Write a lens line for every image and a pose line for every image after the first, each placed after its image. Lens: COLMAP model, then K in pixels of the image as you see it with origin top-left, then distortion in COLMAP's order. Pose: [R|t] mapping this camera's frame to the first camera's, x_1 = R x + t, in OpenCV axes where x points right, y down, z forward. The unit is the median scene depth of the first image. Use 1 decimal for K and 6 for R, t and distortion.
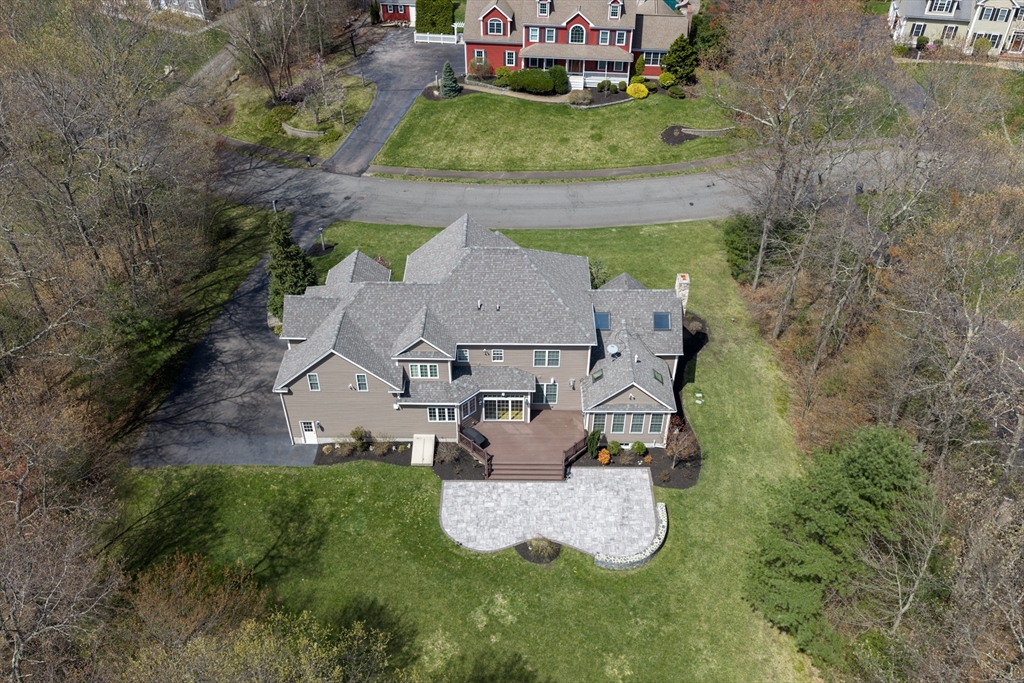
lens RADIAL K [[849.2, 0, 509.2], [0, 849.2, 346.7], [0, 0, 1]] dist [0.032755, -0.006633]
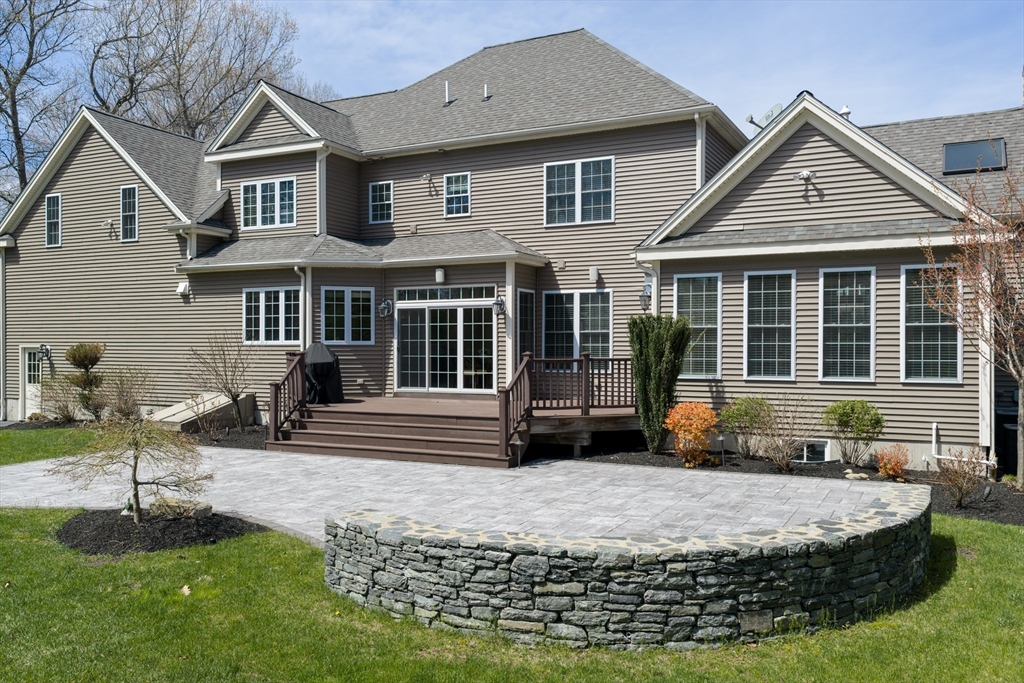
lens RADIAL K [[849.2, 0, 507.8], [0, 849.2, 343.2], [0, 0, 1]] dist [0.032755, -0.006633]
pose [[0.892409, 0.001070, -0.451226, 0.174619], [-0.290536, 0.766488, -0.572788, 0.267650], [0.345247, 0.642258, 0.684331, 0.791009]]
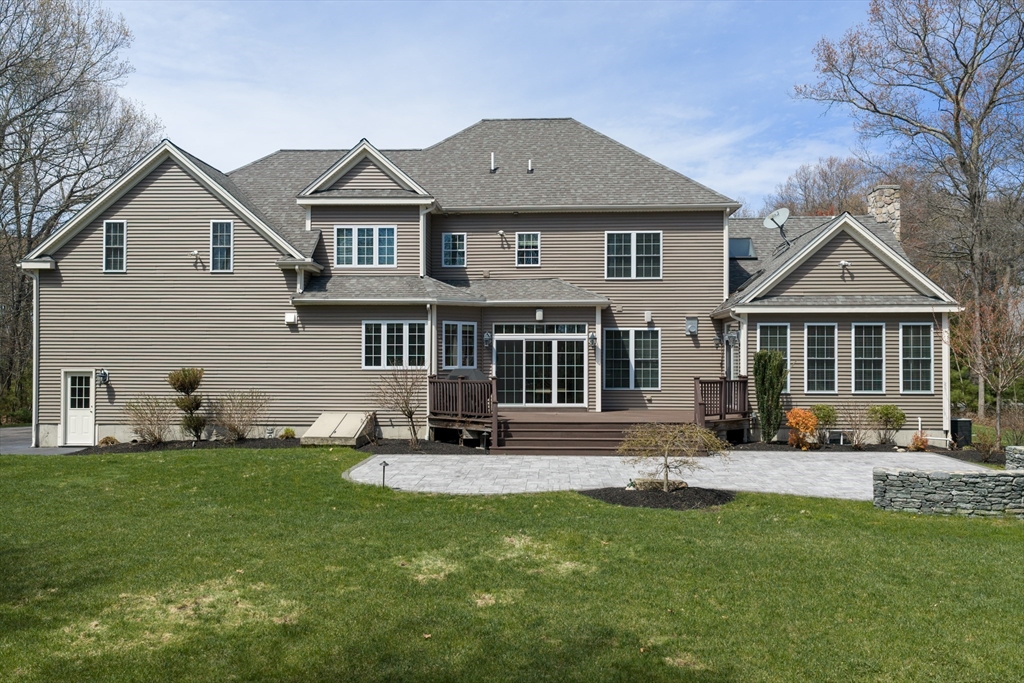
lens RADIAL K [[849.2, 0, 511.4], [0, 849.2, 342.9], [0, 0, 1]] dist [0.032755, -0.006633]
pose [[0.999152, 0.002593, -0.041094, -0.003401], [-0.028933, 0.754302, -0.655890, 0.356090], [0.029296, 0.656523, 0.753737, 0.678306]]
